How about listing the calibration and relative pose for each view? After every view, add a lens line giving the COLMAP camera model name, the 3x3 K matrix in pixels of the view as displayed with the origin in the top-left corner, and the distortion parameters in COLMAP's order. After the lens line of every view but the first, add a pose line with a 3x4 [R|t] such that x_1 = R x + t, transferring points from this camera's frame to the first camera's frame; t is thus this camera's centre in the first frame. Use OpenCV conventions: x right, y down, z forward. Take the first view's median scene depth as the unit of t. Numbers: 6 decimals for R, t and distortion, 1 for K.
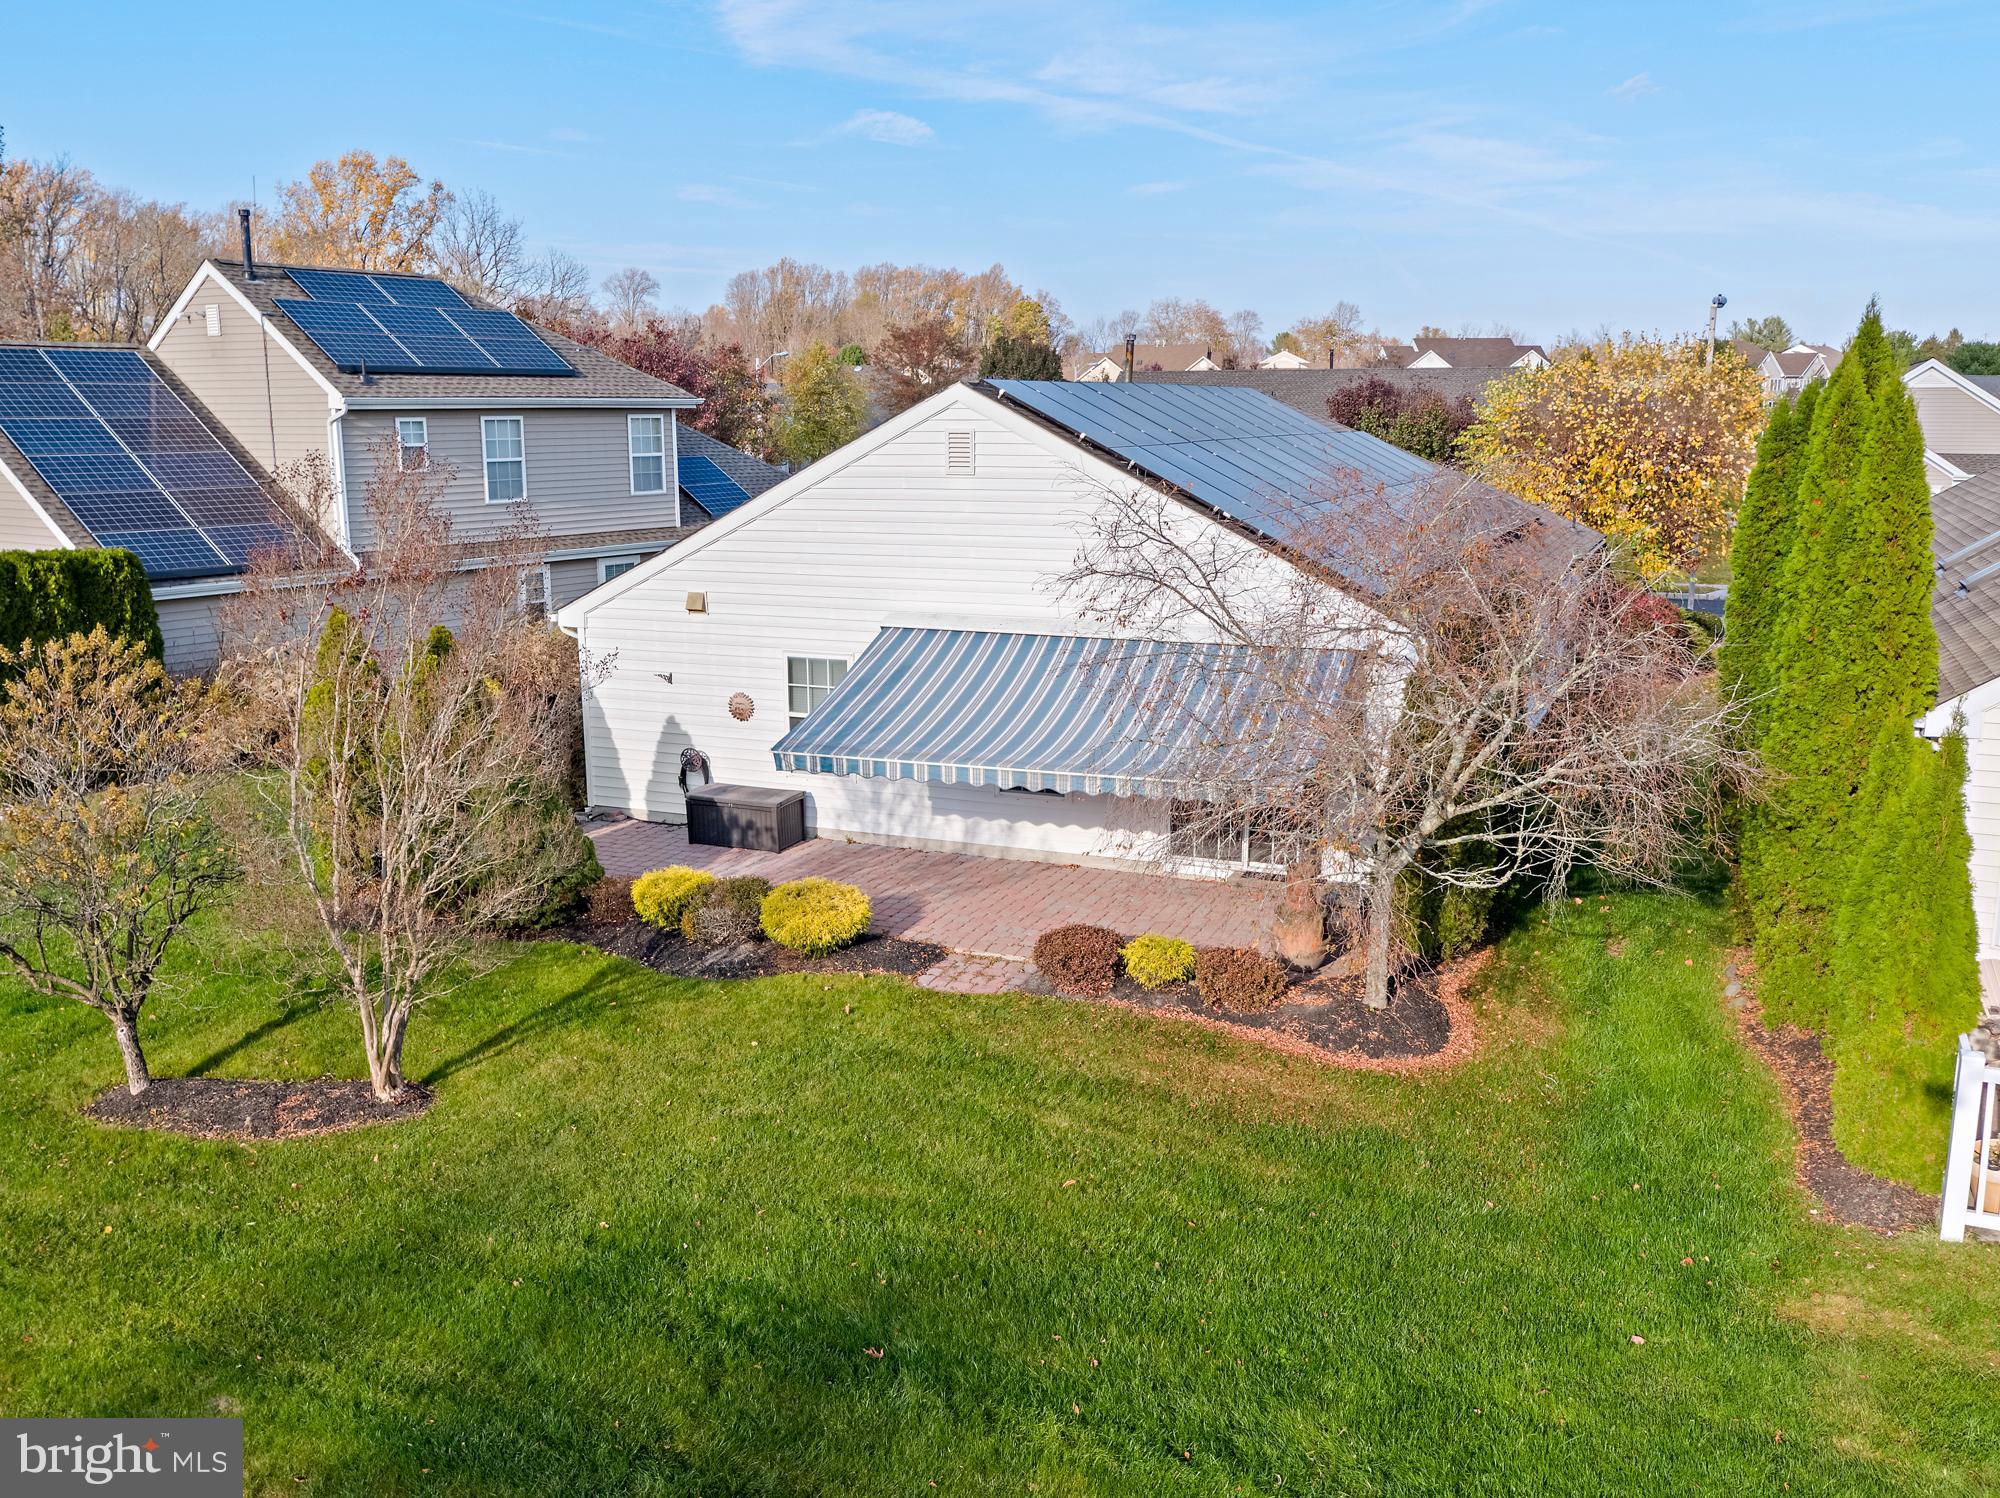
lens RADIAL K [[1717.3, 0, 1000.0], [0, 1717.3, 749.0], [0, 0, 1]] dist [0.008577, -0.003749]
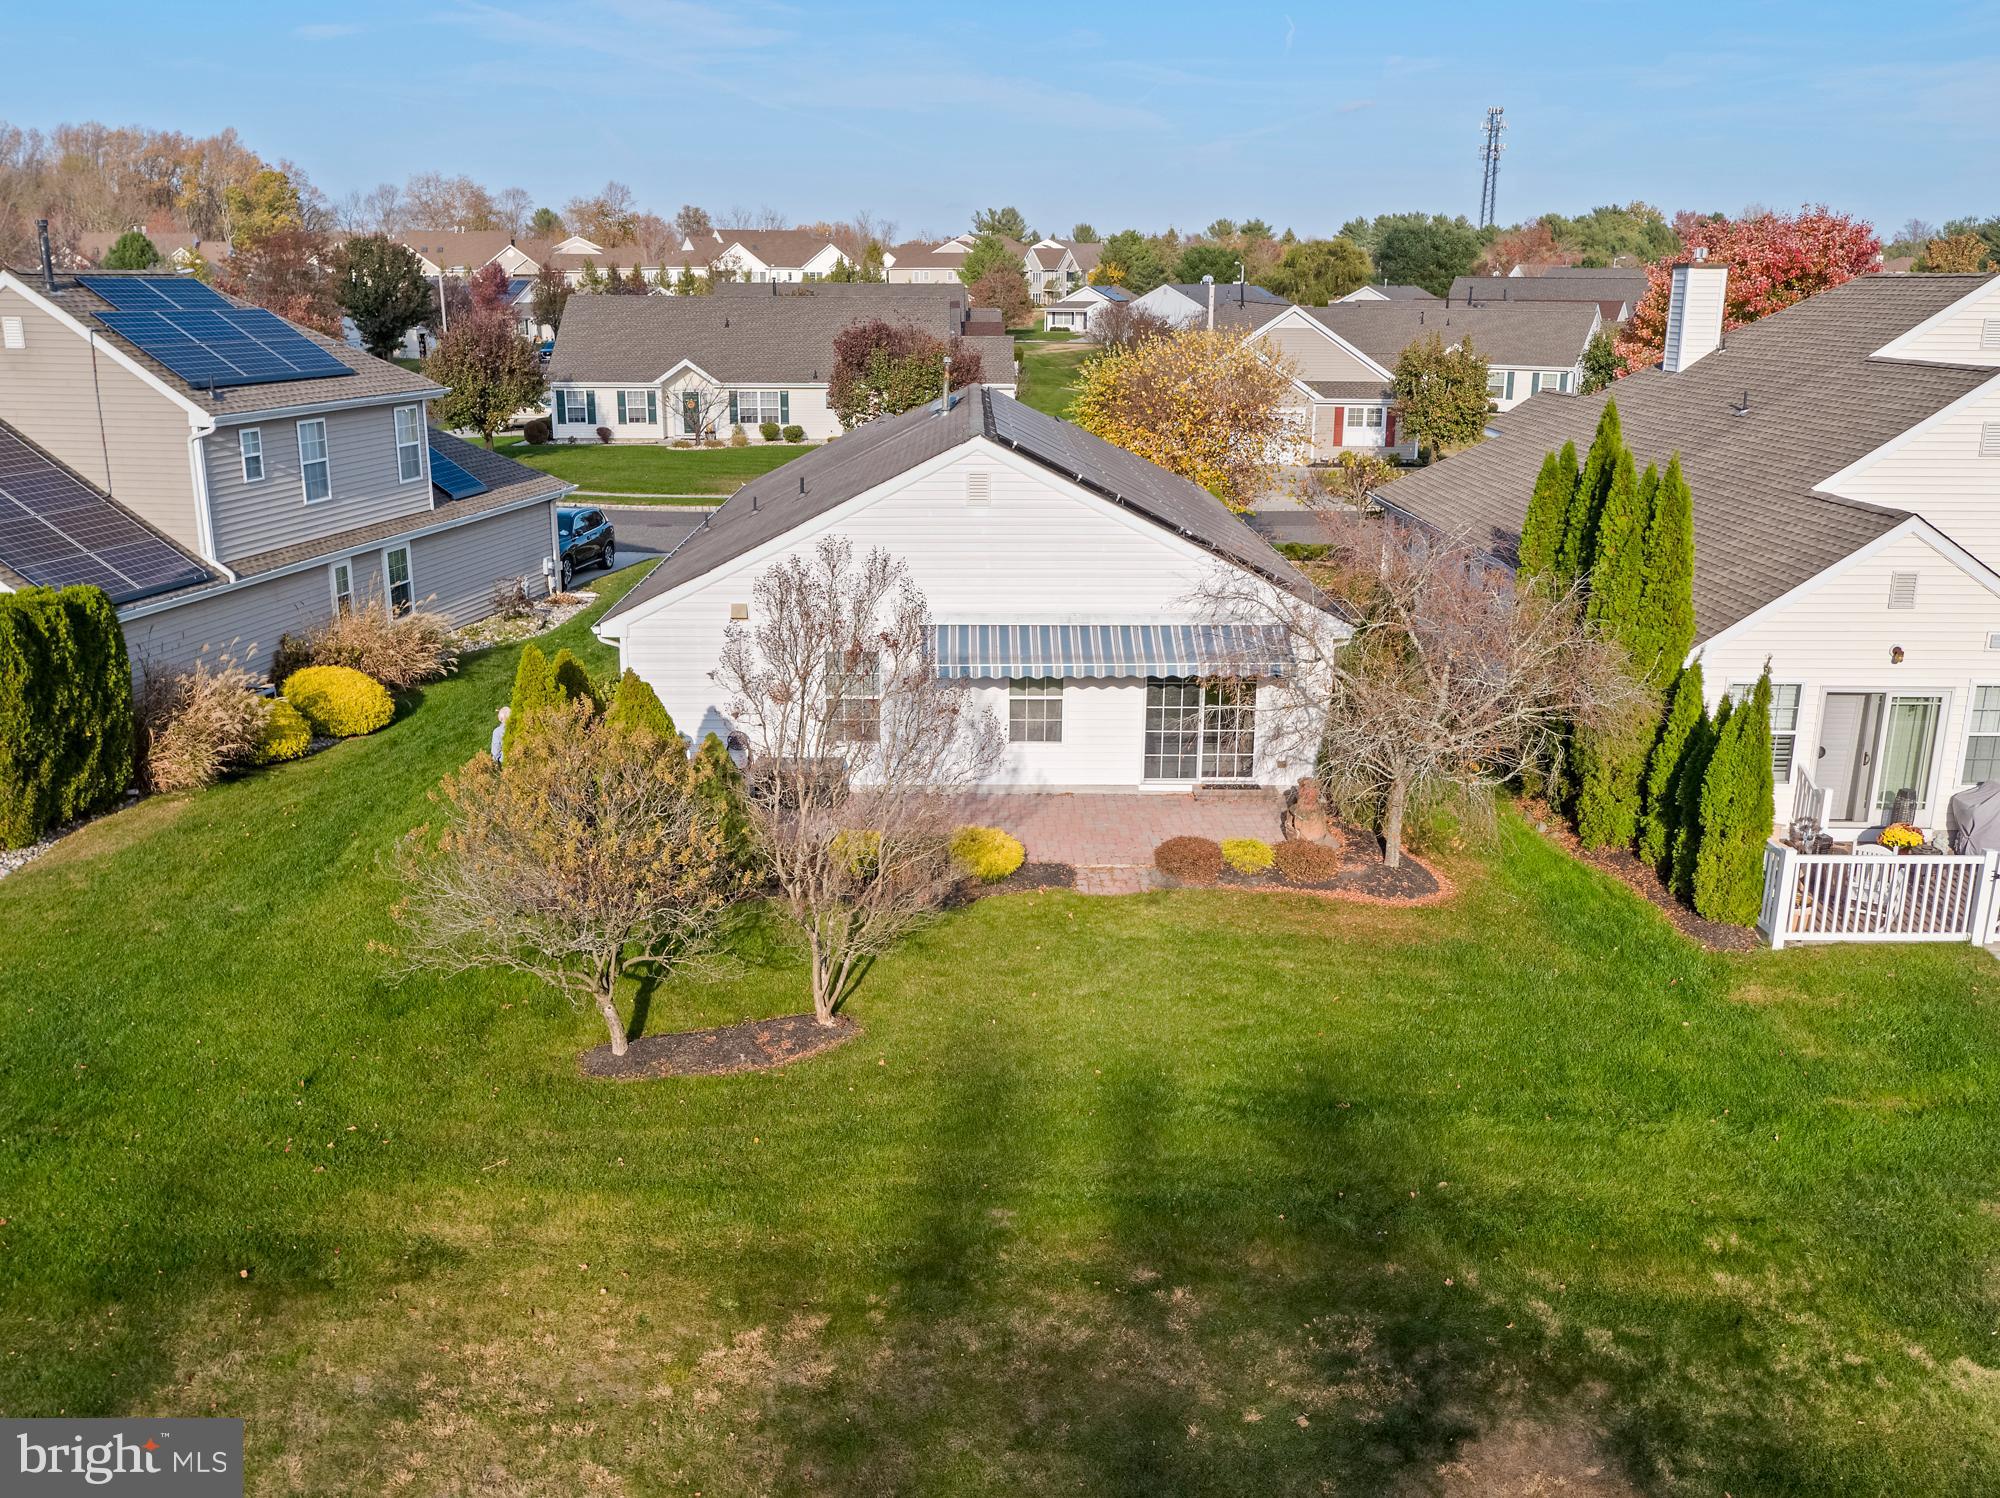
lens RADIAL K [[1717.3, 0, 1000.0], [0, 1717.3, 749.0], [0, 0, 1]] dist [0.008577, -0.003749]
pose [[0.914418, -0.099462, 0.392361, -0.355994], [0.072573, 0.993919, 0.082820, -0.054663], [-0.398213, -0.047258, 0.916075, -0.133515]]
